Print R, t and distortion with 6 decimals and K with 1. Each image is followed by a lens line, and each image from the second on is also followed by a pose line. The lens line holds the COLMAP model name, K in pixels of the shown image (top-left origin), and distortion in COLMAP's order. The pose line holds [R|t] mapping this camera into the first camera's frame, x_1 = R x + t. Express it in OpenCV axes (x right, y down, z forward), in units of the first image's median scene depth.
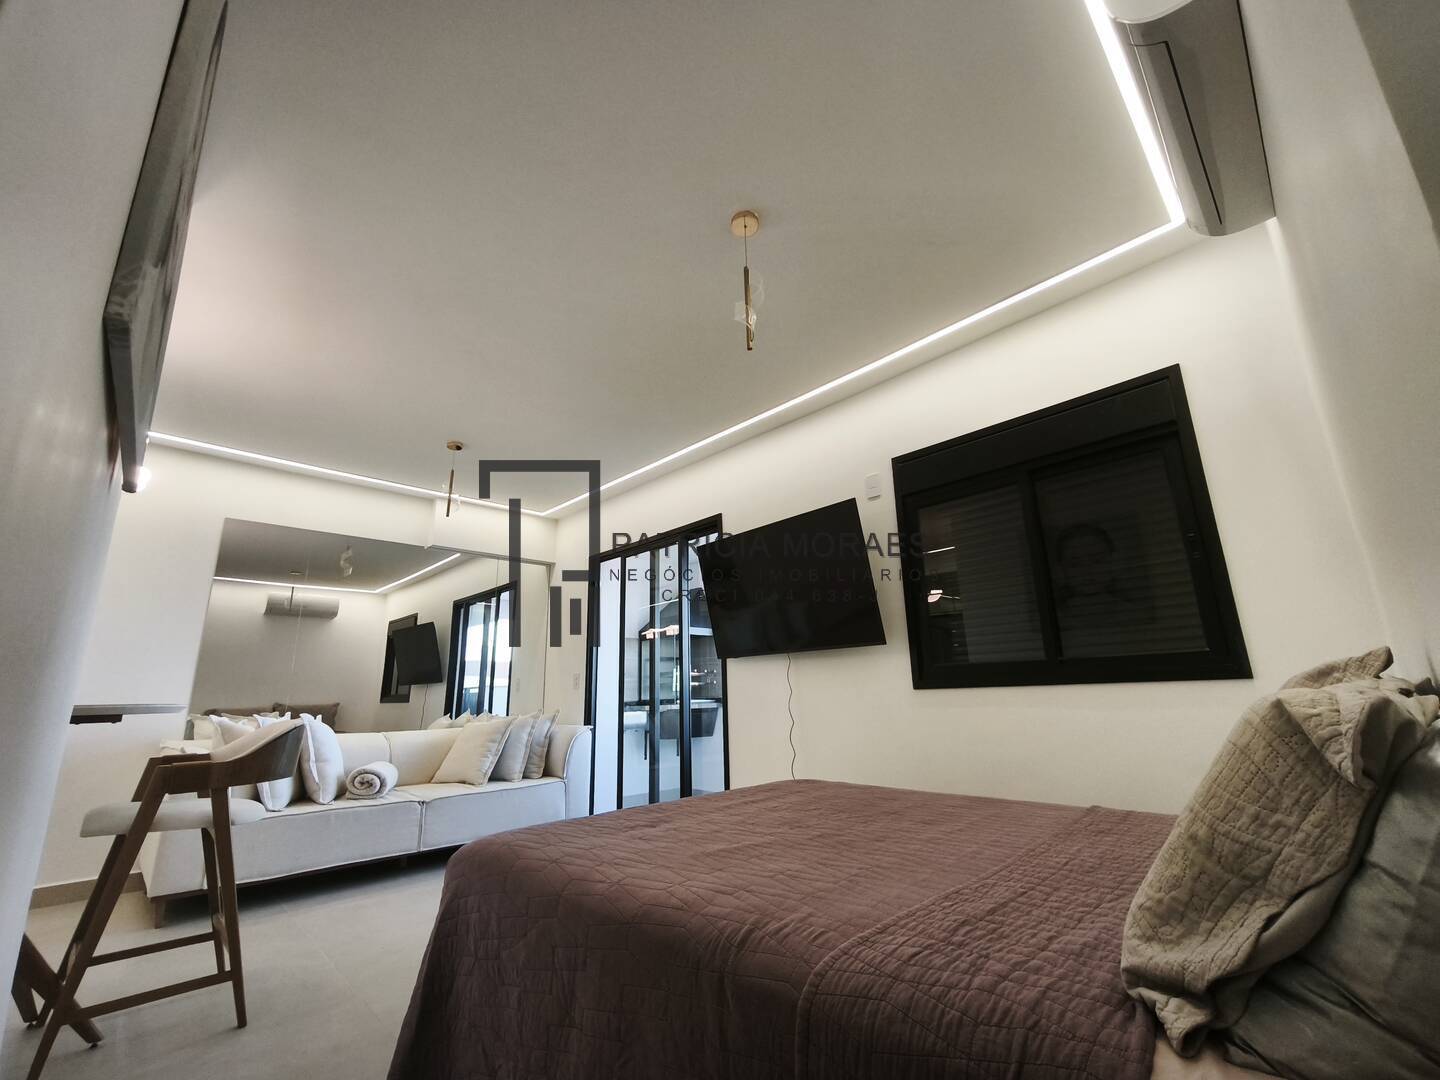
lens RADIAL K [[598.2, 0, 721.3], [0, 598.2, 537.4], [0, 0, 1]] dist [0.000132, -0.000333]
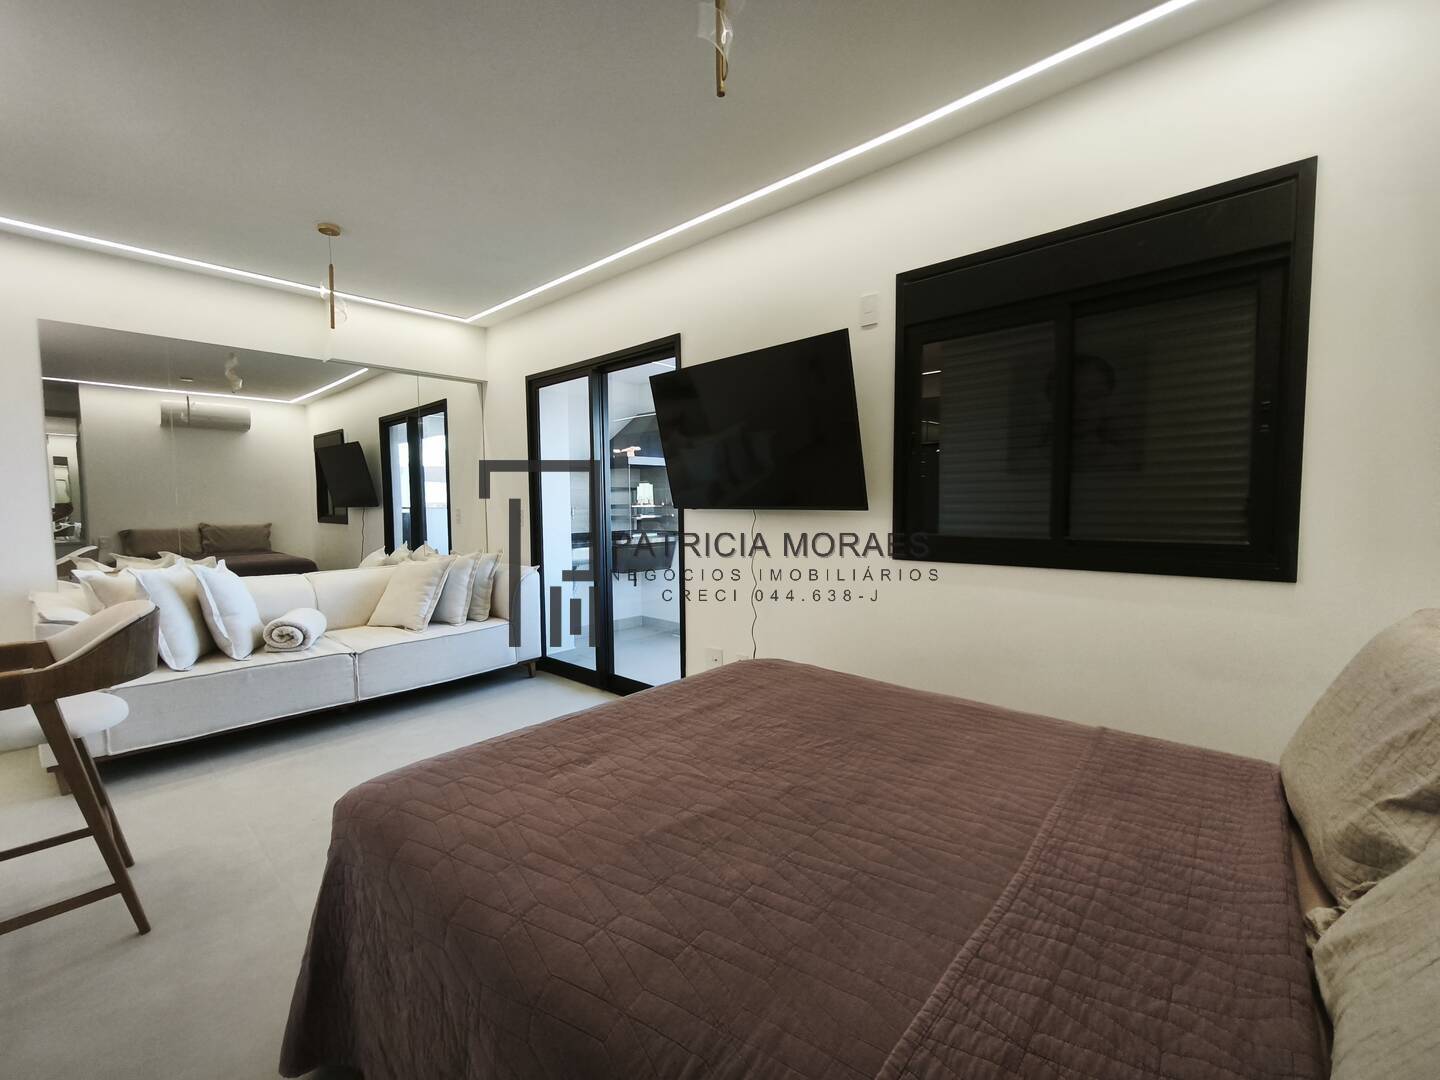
lens RADIAL K [[598.2, 0, 721.3], [0, 598.2, 537.4], [0, 0, 1]] dist [0.000132, -0.000333]
pose [[0.997718, 0.010930, 0.066623, 0.006185], [-0.031187, 0.949825, 0.311224, -0.036576], [-0.059878, -0.312592, 0.947998, 0.143792]]
